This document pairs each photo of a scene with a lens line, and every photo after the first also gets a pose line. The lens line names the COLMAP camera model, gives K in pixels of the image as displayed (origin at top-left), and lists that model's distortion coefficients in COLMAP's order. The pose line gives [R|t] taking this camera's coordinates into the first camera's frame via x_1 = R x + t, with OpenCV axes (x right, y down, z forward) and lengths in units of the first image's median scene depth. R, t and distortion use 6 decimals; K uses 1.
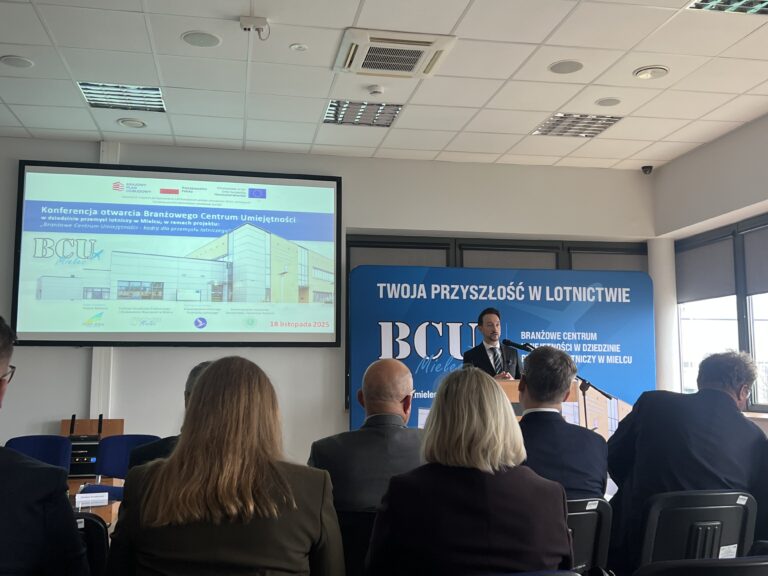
lens RADIAL K [[799.8, 0, 384.3], [0, 799.8, 284.0], [0, 0, 1]] dist [0.181694, 0.000000]
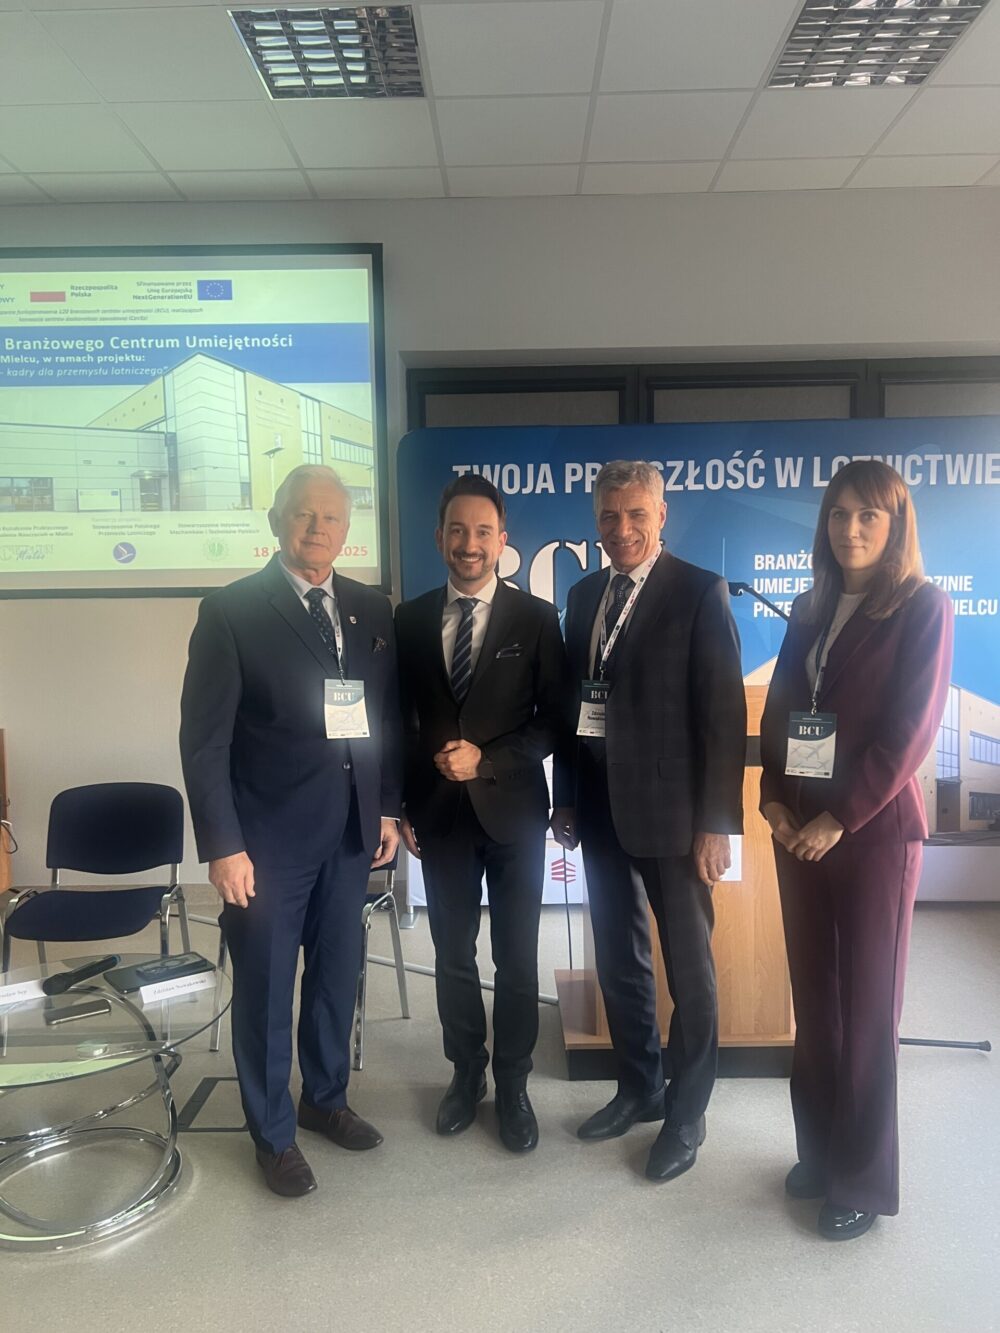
lens RADIAL K [[1013.8, 0, 498.4], [0, 1013.8, 672.9], [0, 0, 1]] dist [0.027818, -0.011355]
pose [[0.979550, 0.003504, -0.201170, 0.144082], [0.037229, 0.979427, 0.198335, 0.001852], [0.197726, -0.201769, 0.959267, 0.377416]]
